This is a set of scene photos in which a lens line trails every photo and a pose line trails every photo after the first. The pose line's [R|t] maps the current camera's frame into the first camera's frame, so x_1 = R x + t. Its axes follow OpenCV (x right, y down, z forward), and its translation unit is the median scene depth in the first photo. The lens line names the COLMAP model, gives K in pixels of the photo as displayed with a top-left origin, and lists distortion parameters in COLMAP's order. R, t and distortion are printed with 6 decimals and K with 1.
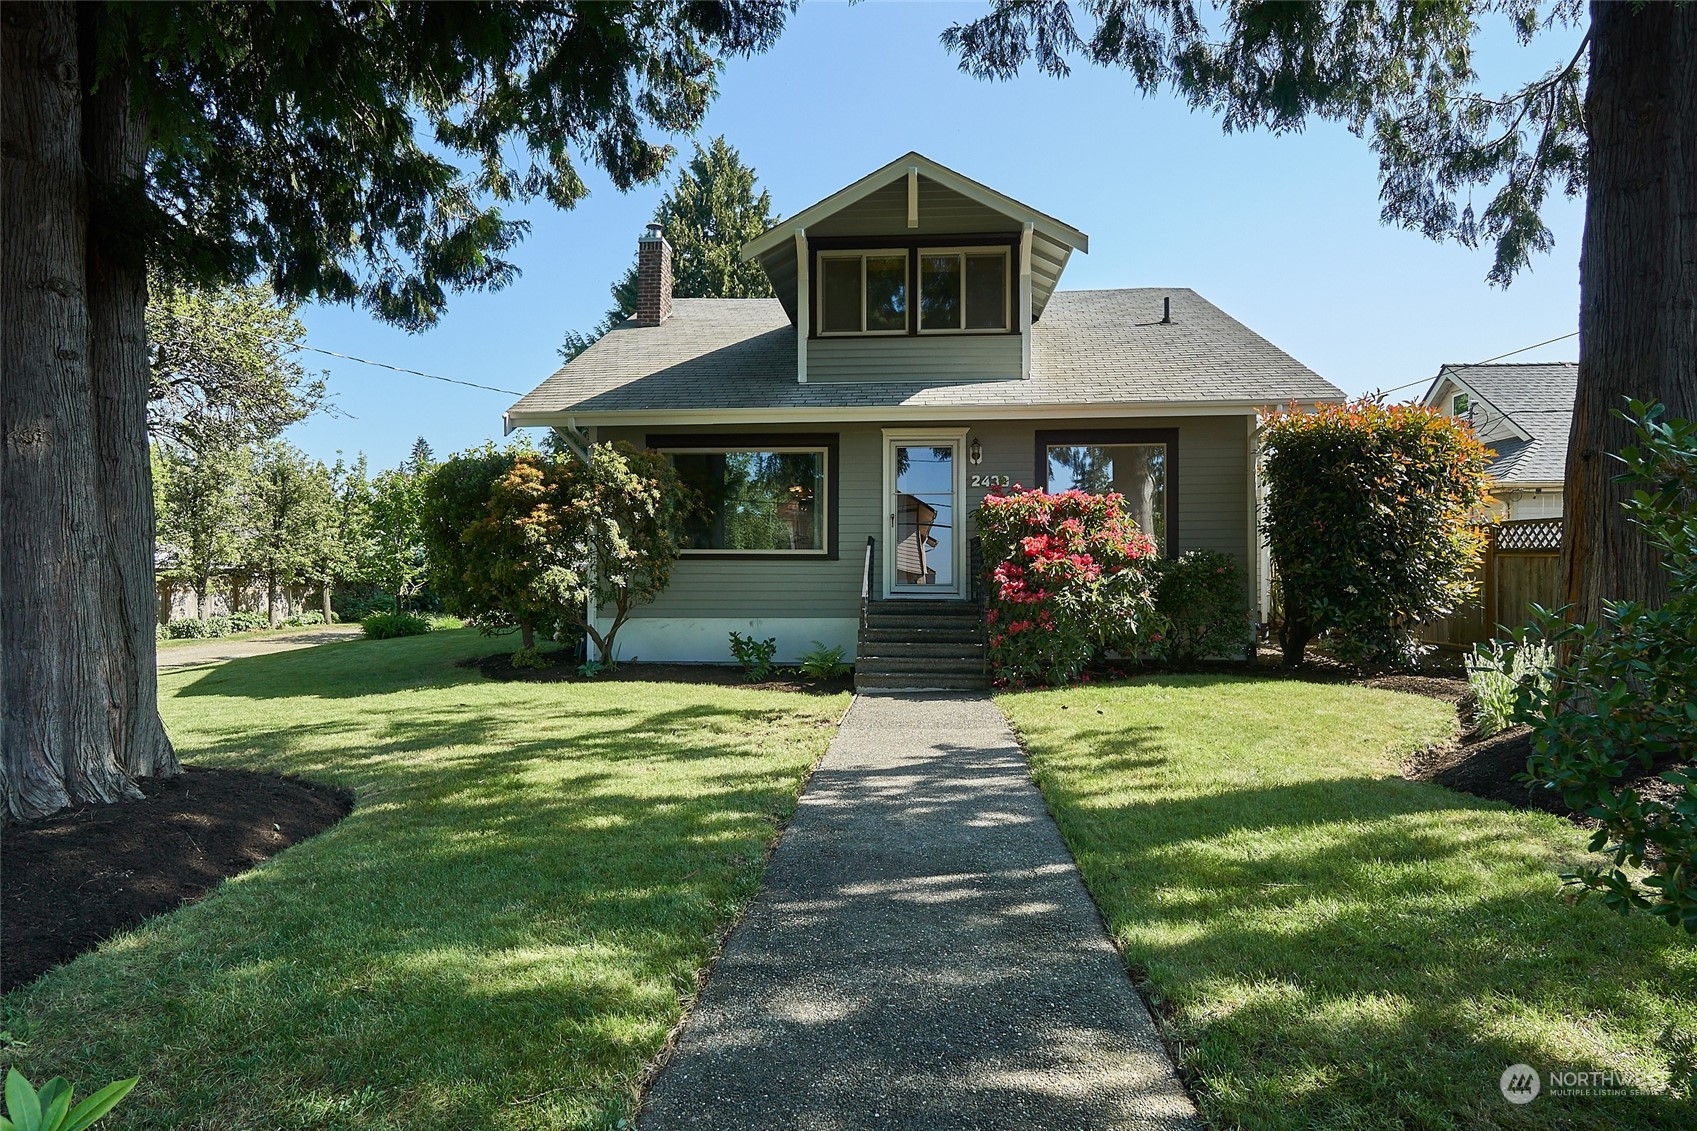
lens RADIAL K [[928.9, 0, 849.5], [0, 928.9, 569.1], [0, 0, 1]] dist [-0.006084, -0.000711]
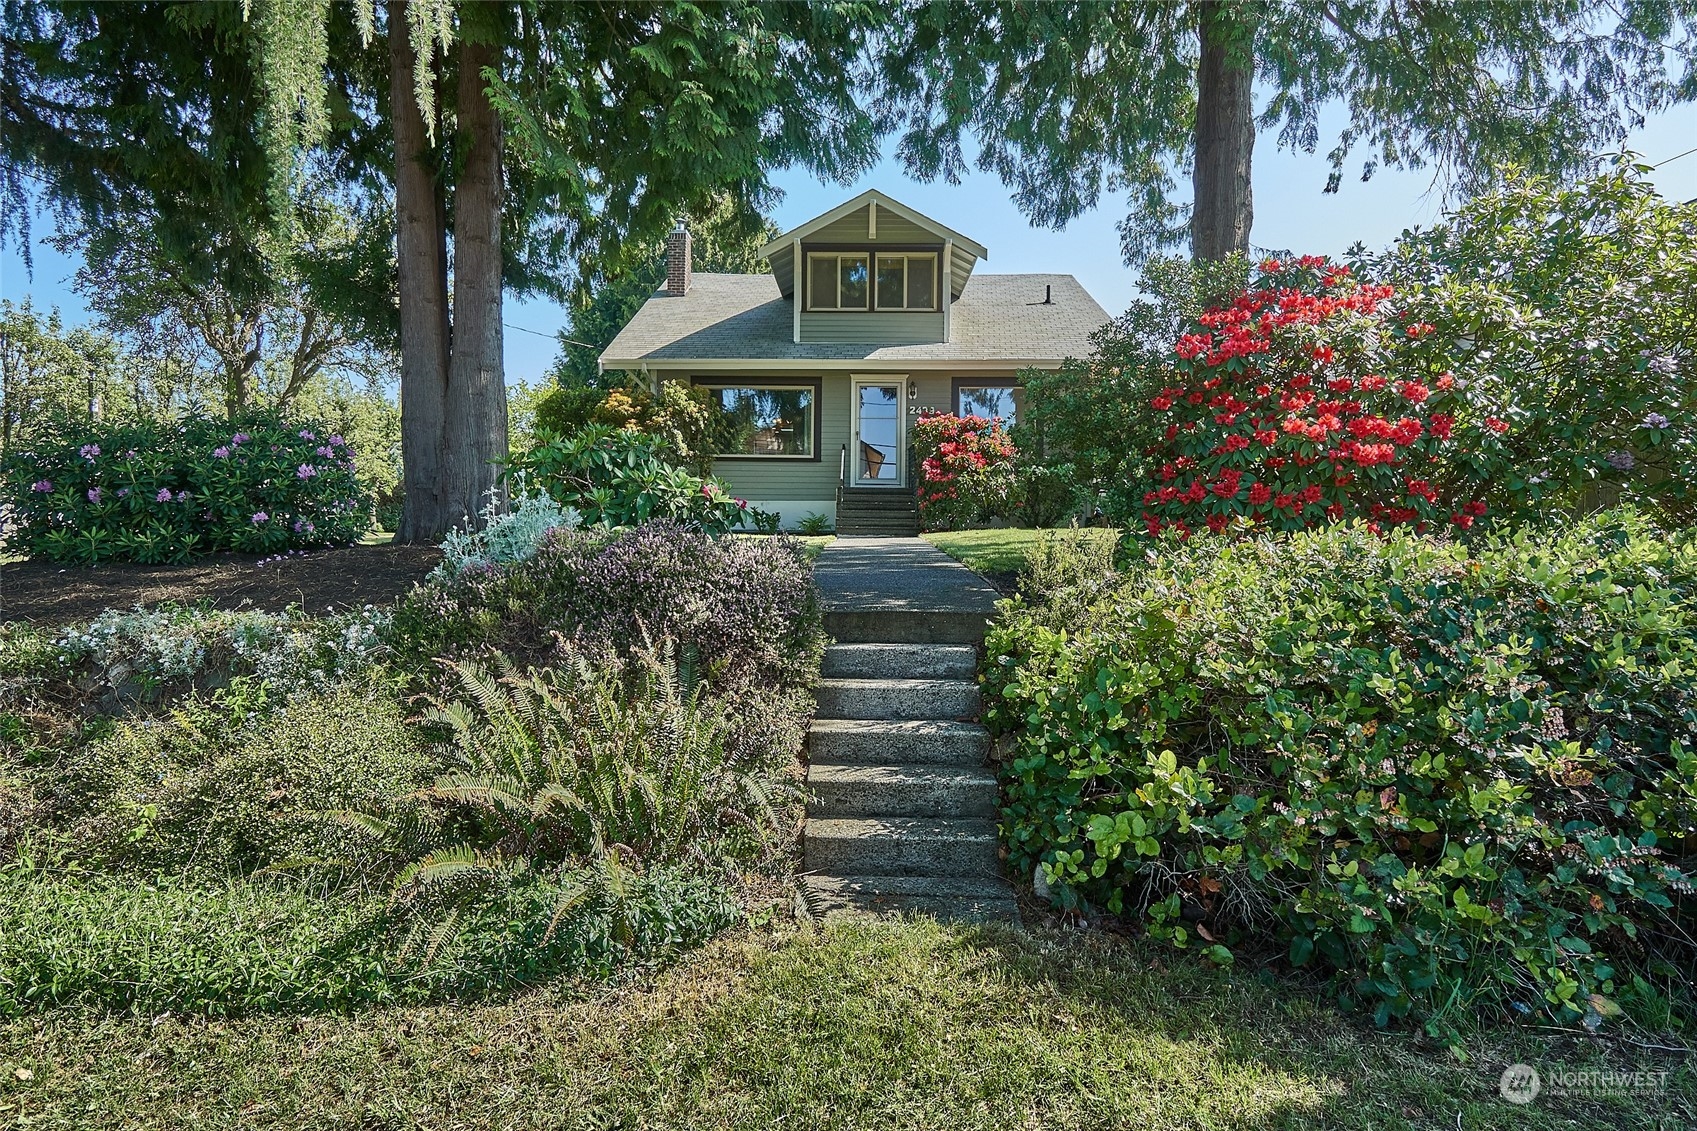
lens RADIAL K [[928.9, 0, 847.0], [0, 928.9, 561.7], [0, 0, 1]] dist [-0.006084, -0.000711]
pose [[0.998332, 0.005140, 0.057513, -0.058635], [-0.007720, 0.998969, 0.044727, 0.088383], [-0.057224, -0.045096, 0.997342, -0.534399]]
